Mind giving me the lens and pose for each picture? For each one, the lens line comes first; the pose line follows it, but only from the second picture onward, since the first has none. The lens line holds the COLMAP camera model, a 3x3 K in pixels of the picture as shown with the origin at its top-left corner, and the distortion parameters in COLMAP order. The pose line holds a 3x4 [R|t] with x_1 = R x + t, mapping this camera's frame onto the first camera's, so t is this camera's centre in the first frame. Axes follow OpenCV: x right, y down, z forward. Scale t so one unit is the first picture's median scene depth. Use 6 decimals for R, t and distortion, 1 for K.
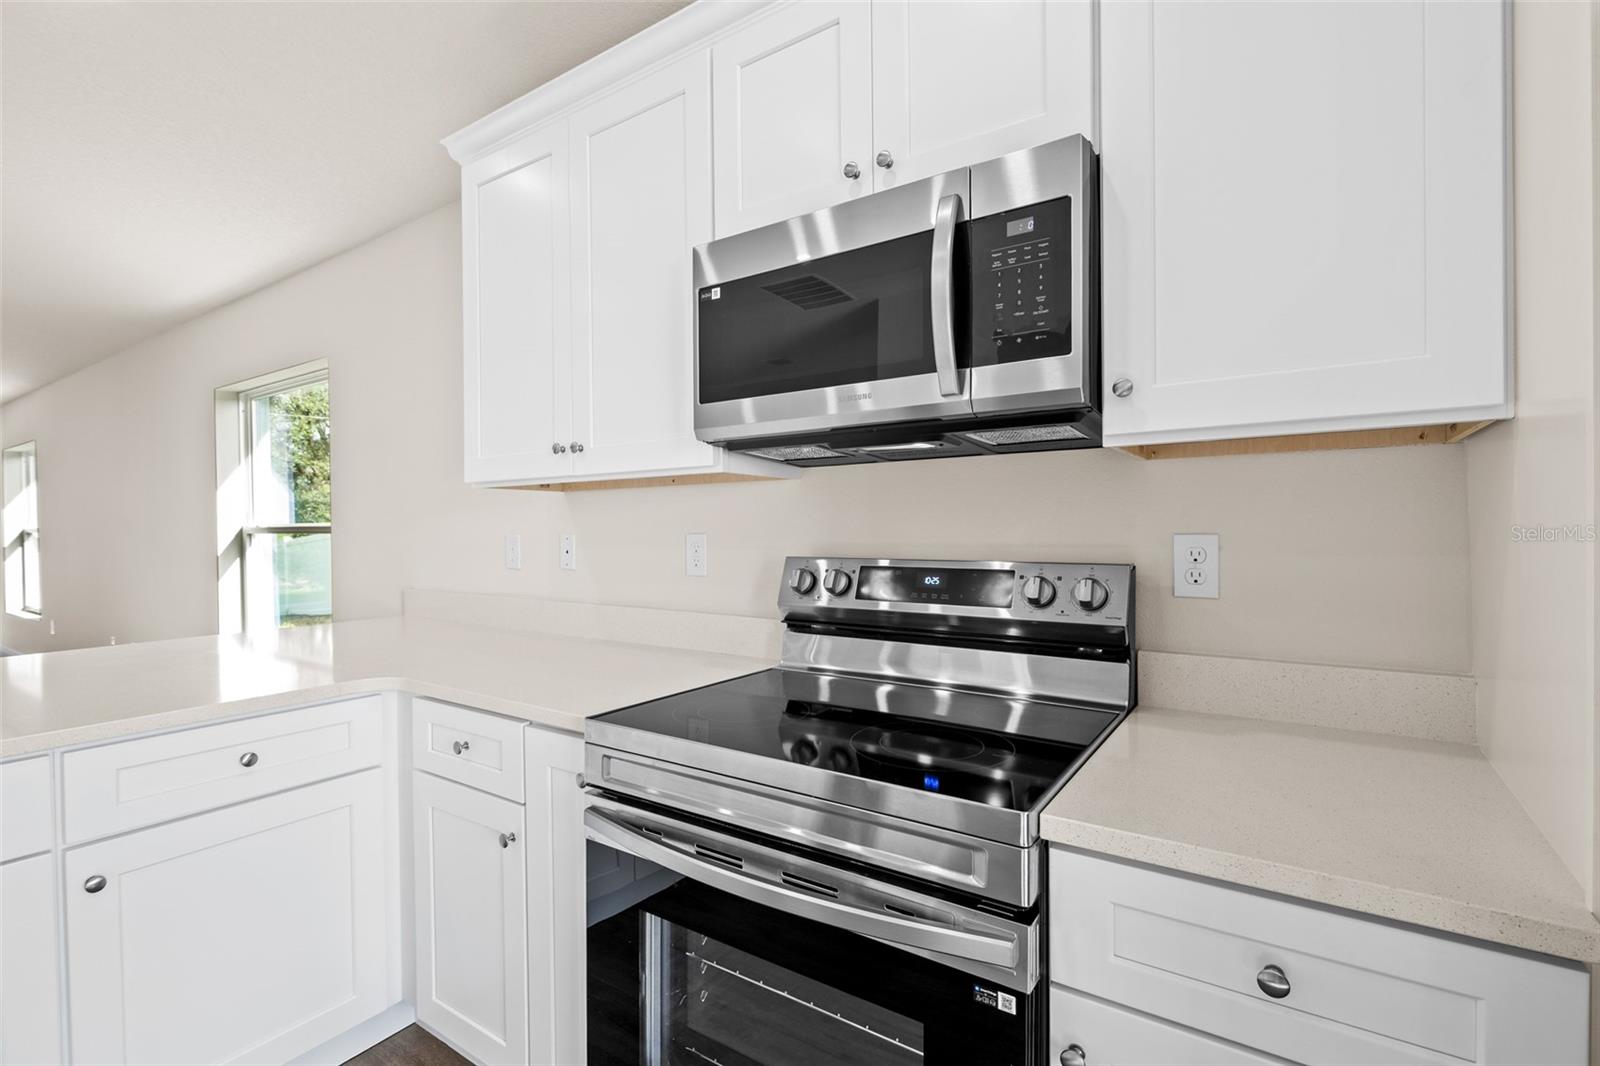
lens RADIAL K [[739.2, 0, 800.0], [0, 739.2, 533.0], [0, 0, 1]] dist [-0.001125, -0.000266]
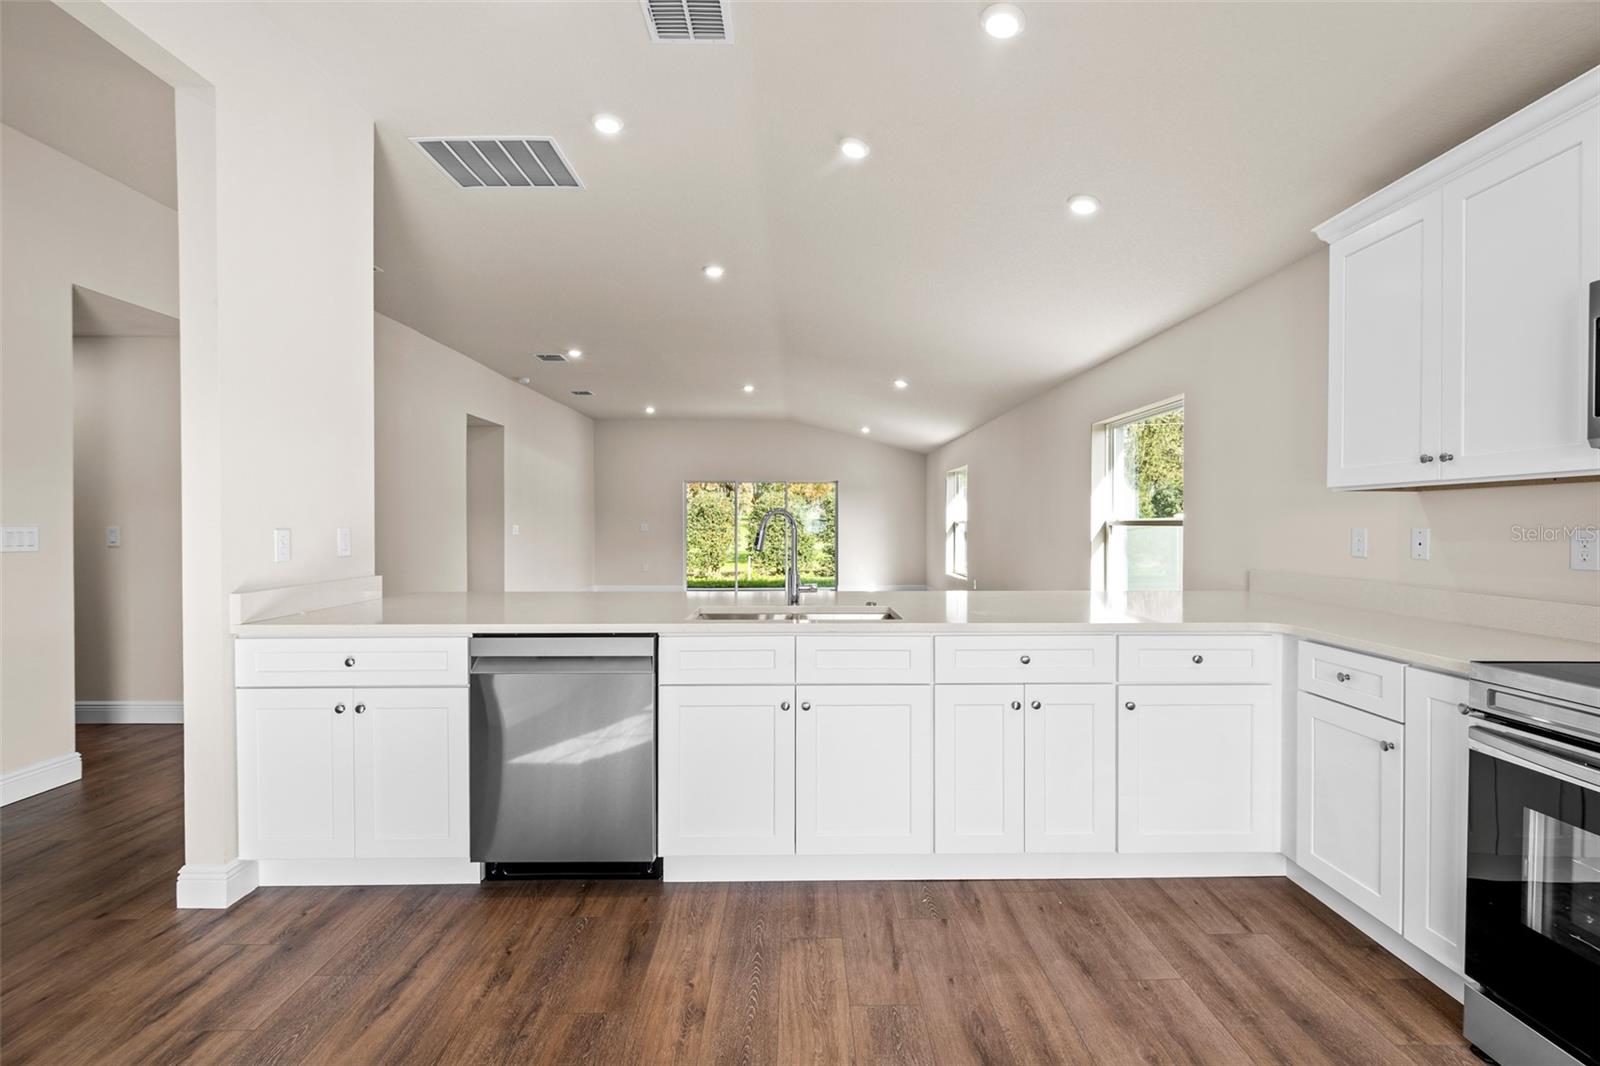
lens RADIAL K [[716.3, 0, 805.9], [0, 716.3, 530.0], [0, 0, 1]] dist [0.001227, -0.005612]
pose [[0.574738, 0.016267, -0.818176, 0.065523], [-0.012851, 0.999859, 0.010851, 0.005992], [0.818236, 0.004278, 0.574866, -0.630073]]
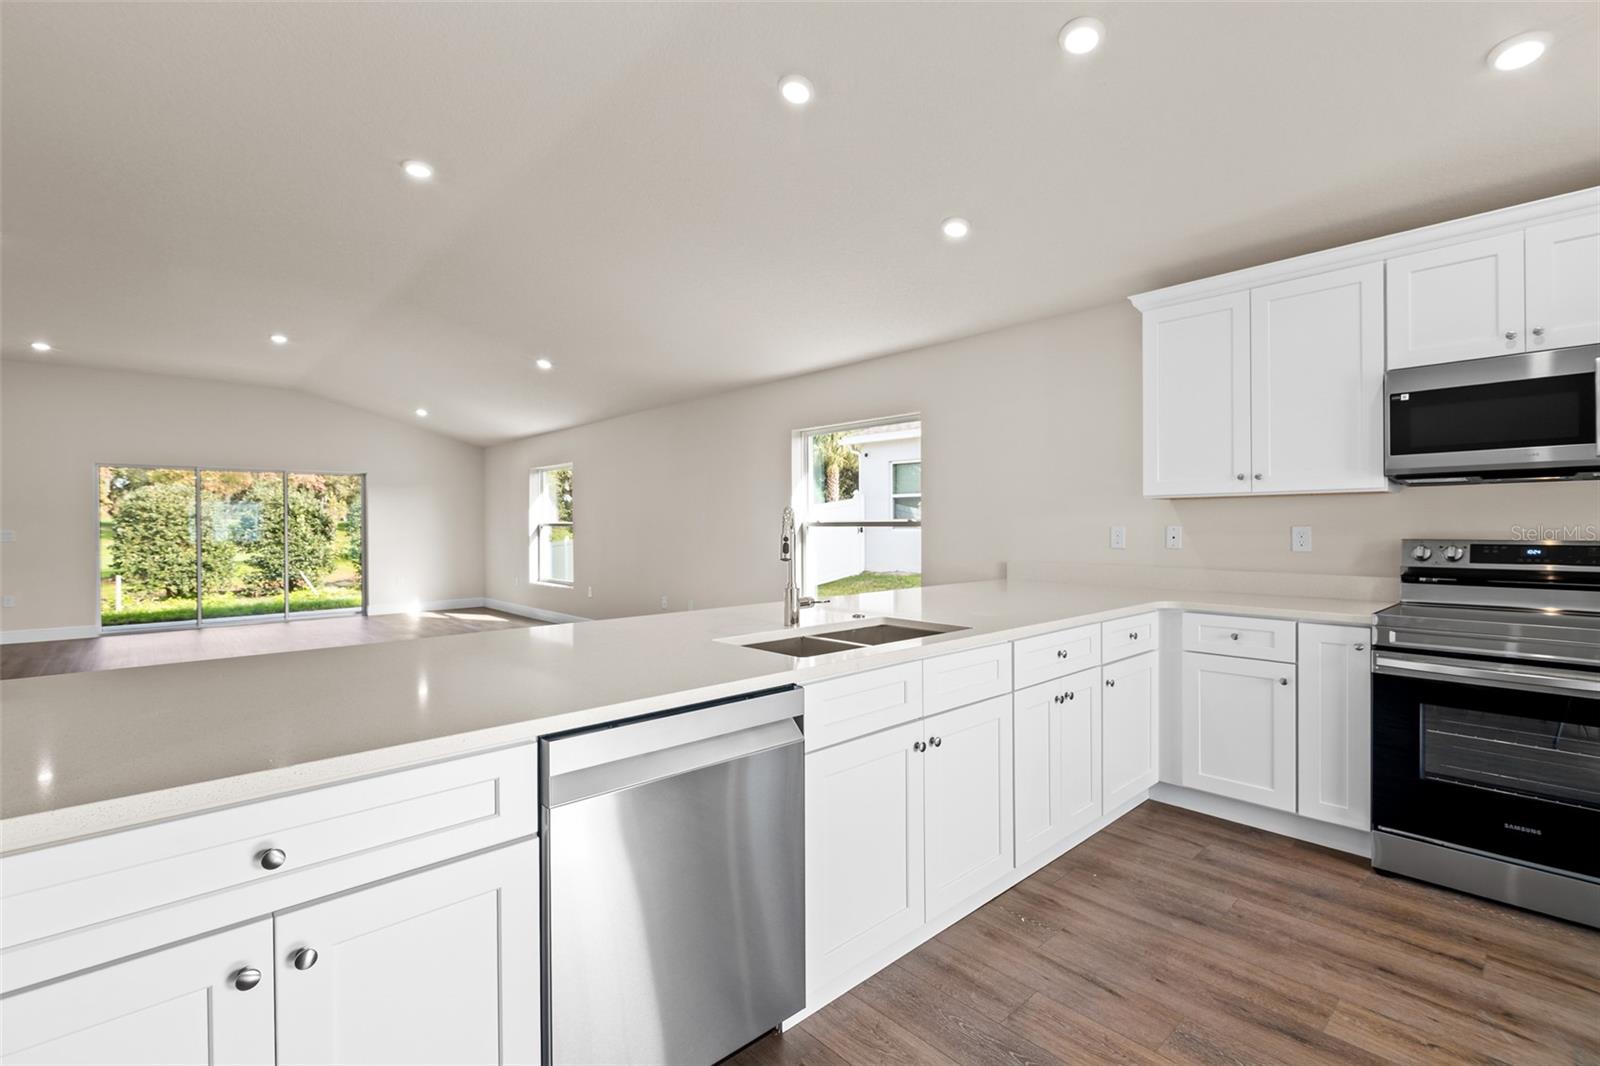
lens RADIAL K [[720.8, 0, 806.2], [0, 720.8, 526.1], [0, 0, 1]] dist [-0.002980, -0.000754]
pose [[0.973804, 0.003816, -0.227359, -1.117135], [-0.005156, 0.999973, -0.005302, 0.020199], [0.227332, 0.006336, 0.973797, -1.066020]]
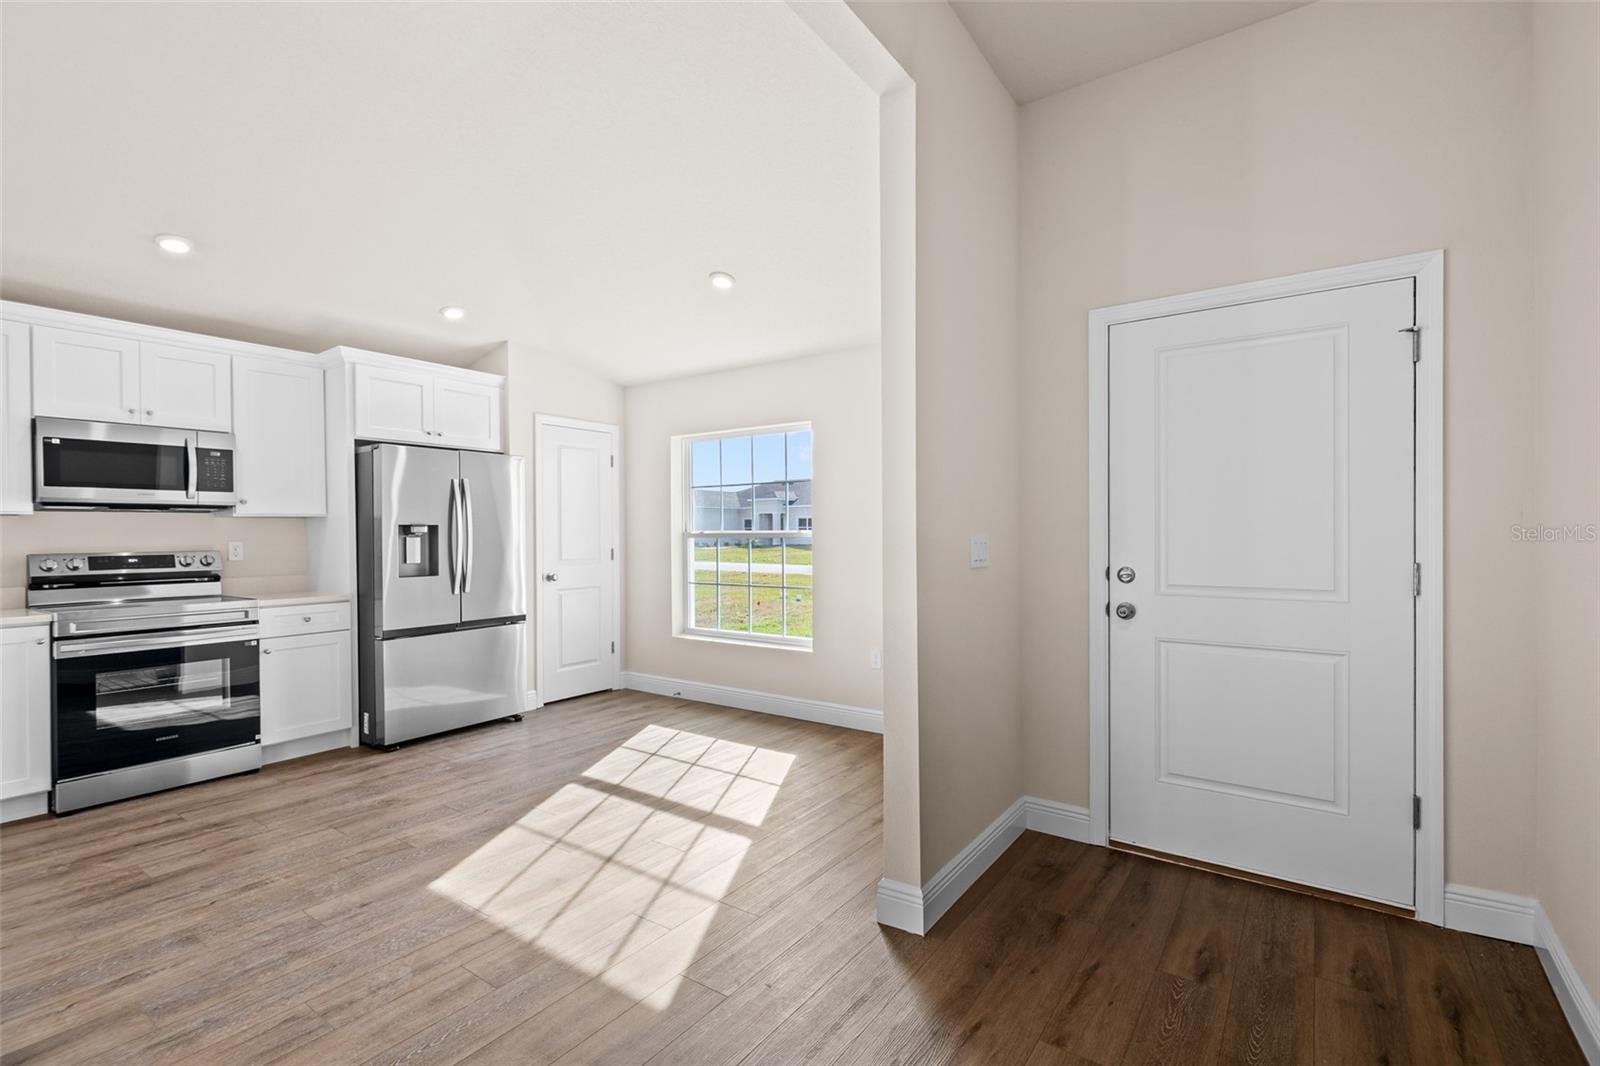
lens RADIAL K [[717.5, 0, 804.4], [0, 717.5, 537.4], [0, 0, 1]] dist [-0.000113, -0.000473]
pose [[0.019728, 0.001997, 0.999803, -2.244327], [0.018096, 0.999833, -0.002354, 0.032565], [-0.999642, 0.018139, 0.019689, -1.369269]]
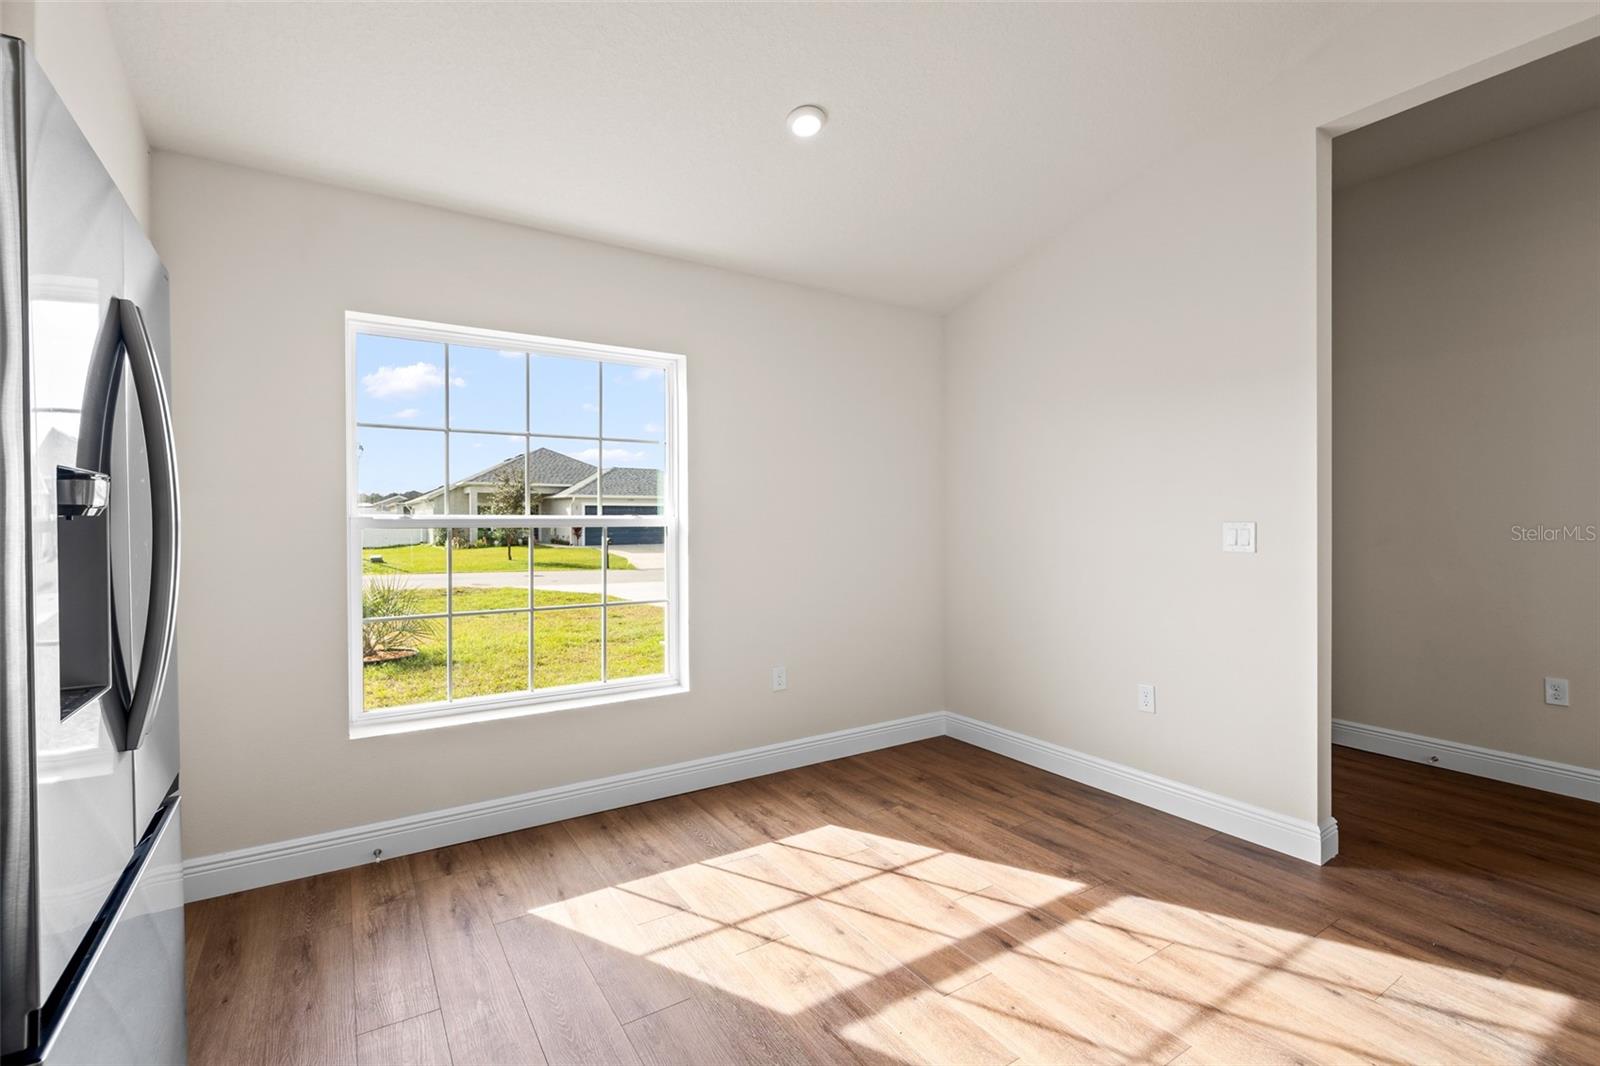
lens RADIAL K [[727.7, 0, 800.0], [0, 727.7, 533.0], [0, 0, 1]] dist [-0.001422, -0.000439]
pose [[-0.920637, 0.005150, 0.390385, -0.331271], [0.015882, 0.999579, 0.024268, -0.001832], [-0.390095, 0.028542, -0.920332, 0.494854]]
